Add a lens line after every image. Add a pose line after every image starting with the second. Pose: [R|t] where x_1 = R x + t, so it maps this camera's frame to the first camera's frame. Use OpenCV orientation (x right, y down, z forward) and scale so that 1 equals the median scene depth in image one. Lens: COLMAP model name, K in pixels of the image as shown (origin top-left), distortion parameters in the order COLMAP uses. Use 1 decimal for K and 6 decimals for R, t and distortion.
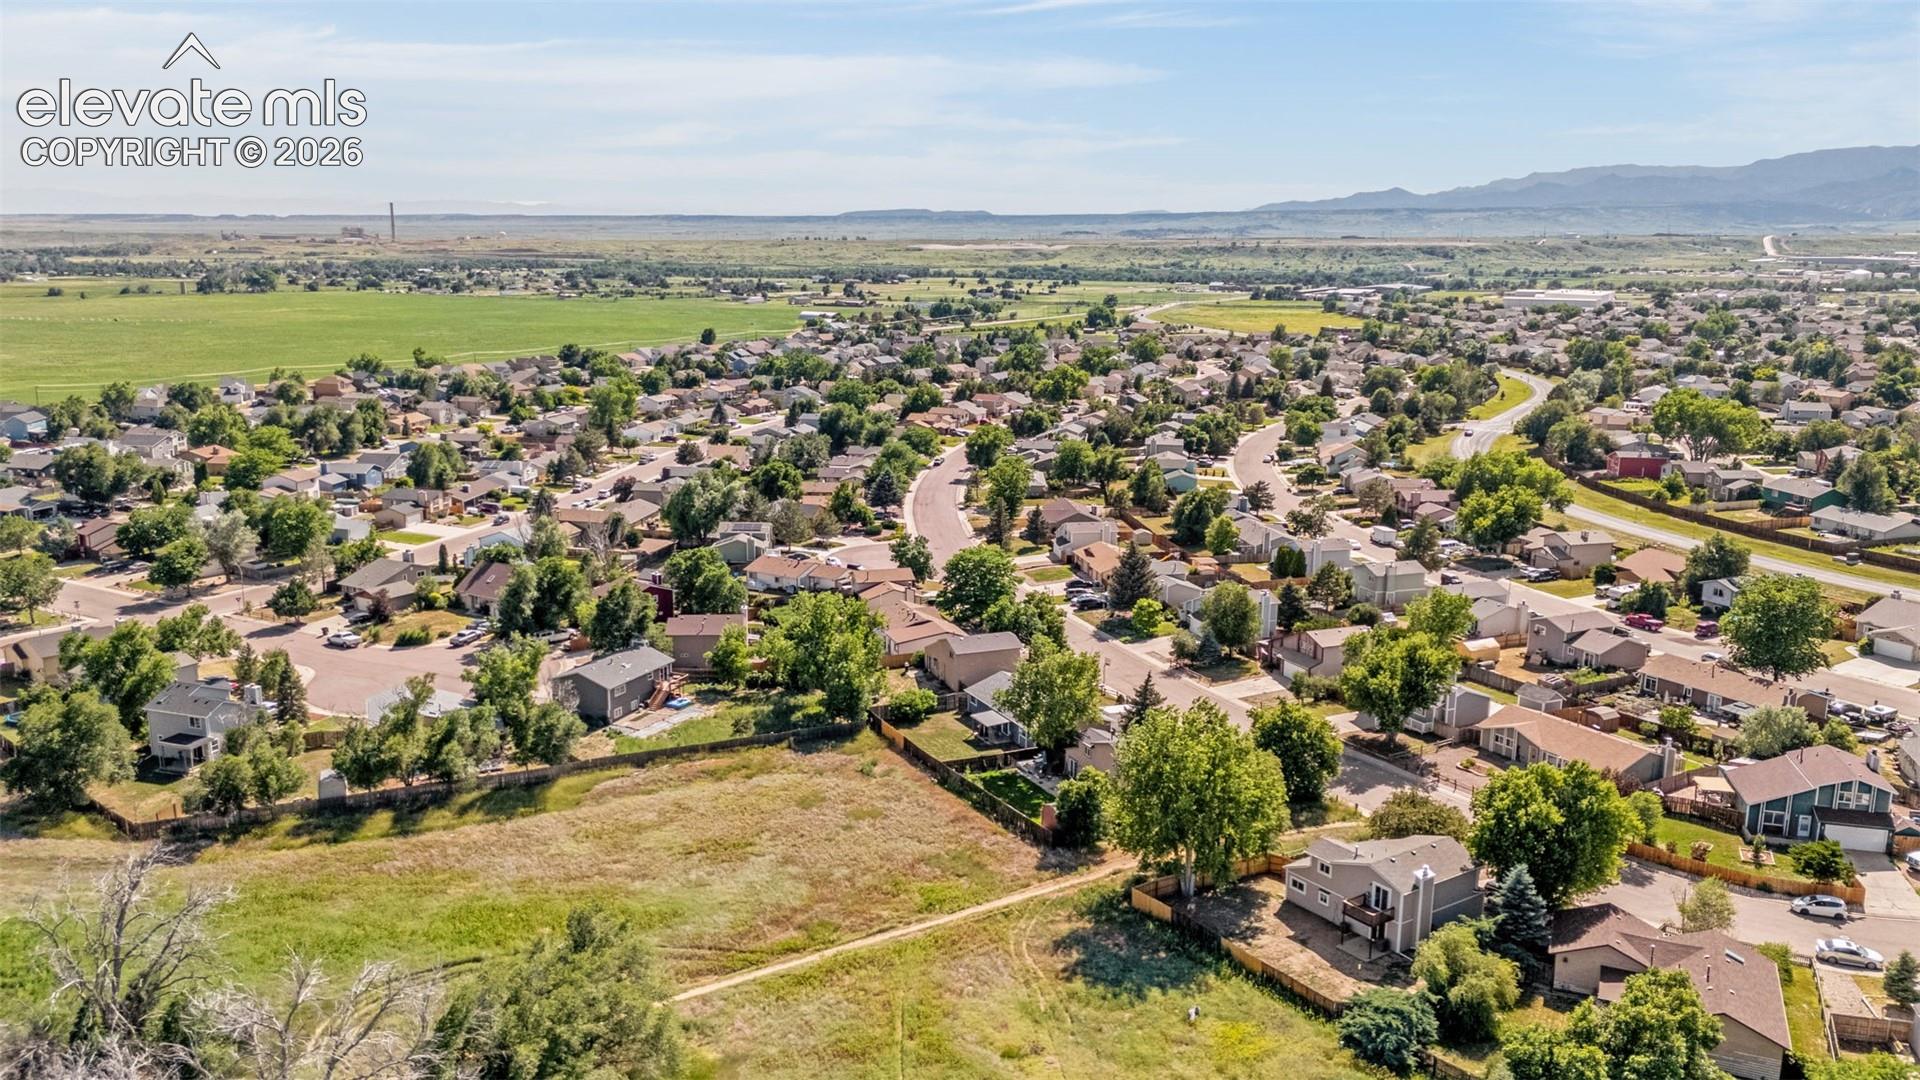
lens RADIAL K [[1416.1, 0, 964.1], [0, 1416.1, 545.5], [0, 0, 1]] dist [0.058820, -0.030433]
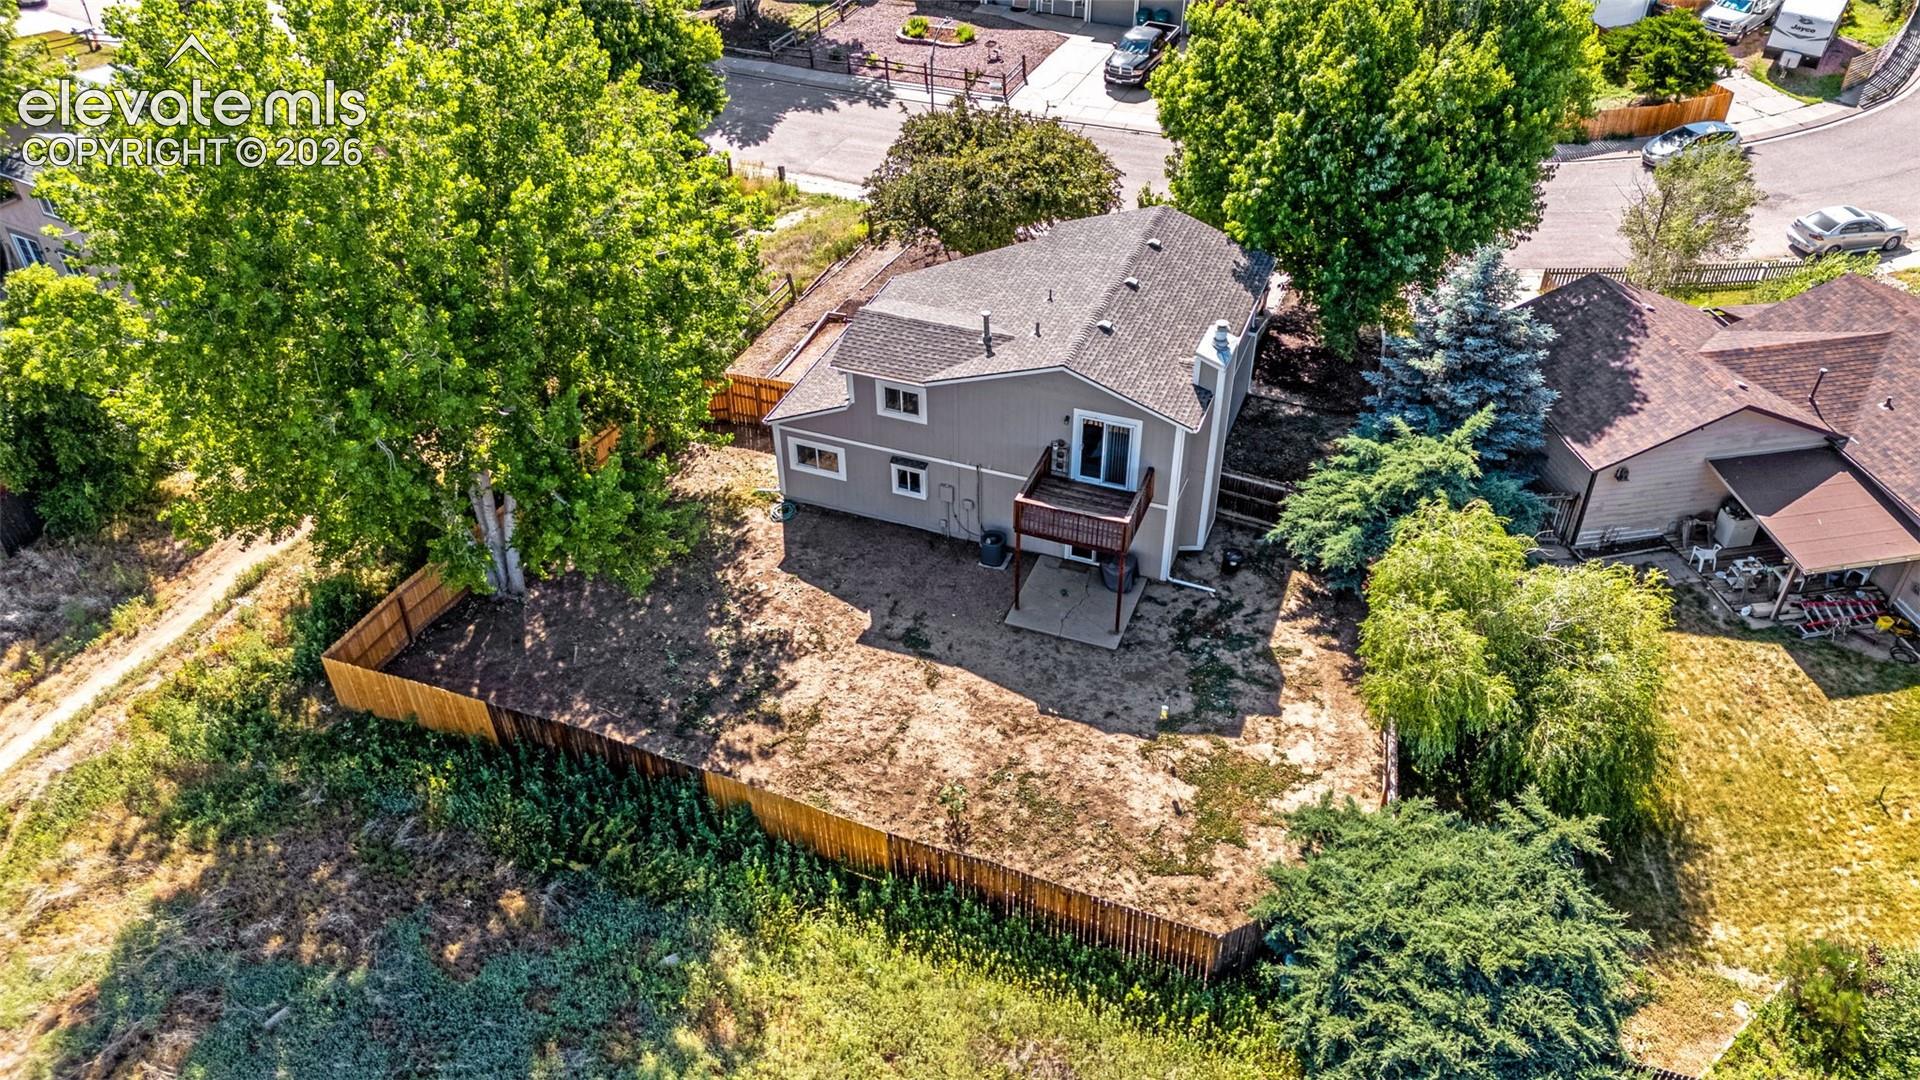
lens RADIAL K [[1416.1, 0, 963.6], [0, 1416.1, 542.7], [0, 0, 1]] dist [0.058820, -0.030433]
pose [[0.827962, -0.356498, 0.432883, 0.106407], [0.133742, 0.875180, 0.464944, 0.100304], [-0.544602, -0.327062, 0.772295, 0.696369]]
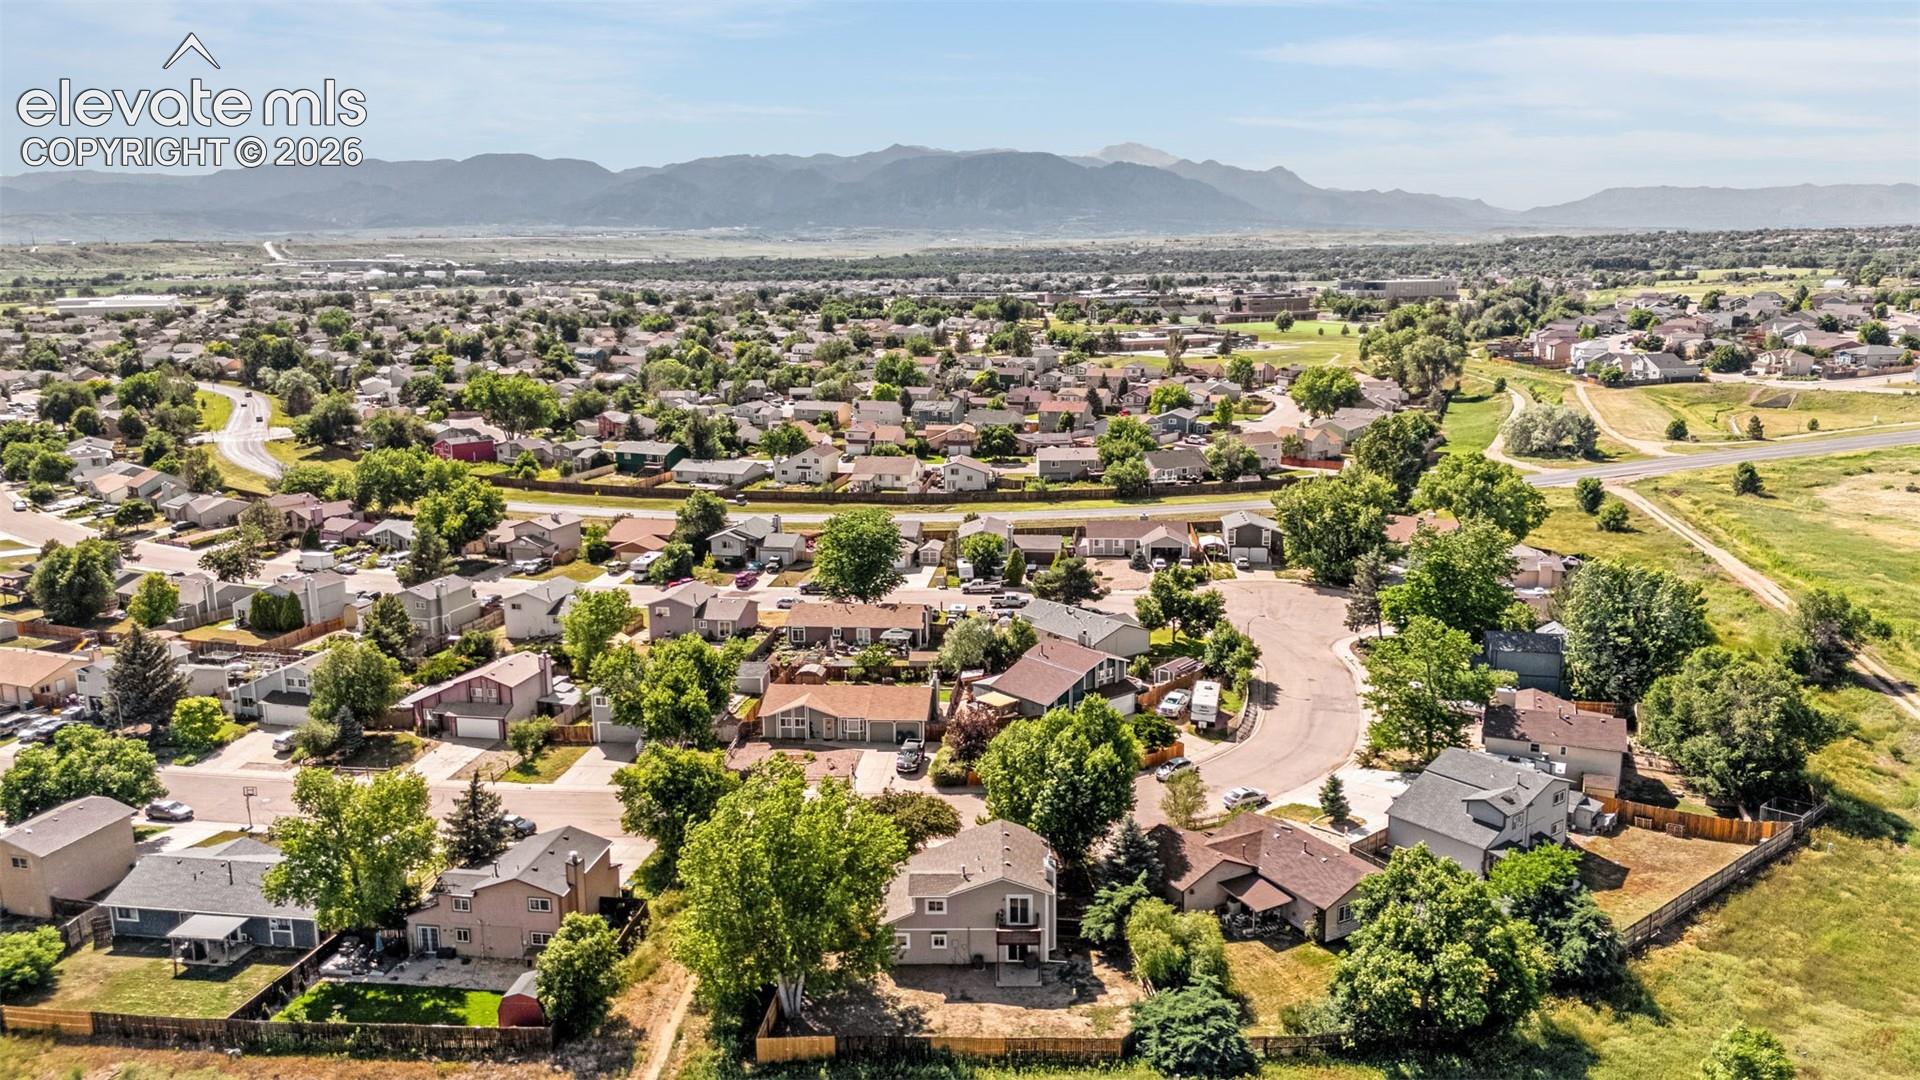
lens RADIAL K [[1416.1, 0, 965.9], [0, 1416.1, 482.4], [0, 0, 1]] dist [0.058820, -0.030433]
pose [[0.586792, -0.148630, 0.795980, -0.351910], [0.184925, 0.981630, 0.046970, -0.052557], [-0.788338, 0.119635, 0.603498, 0.429361]]
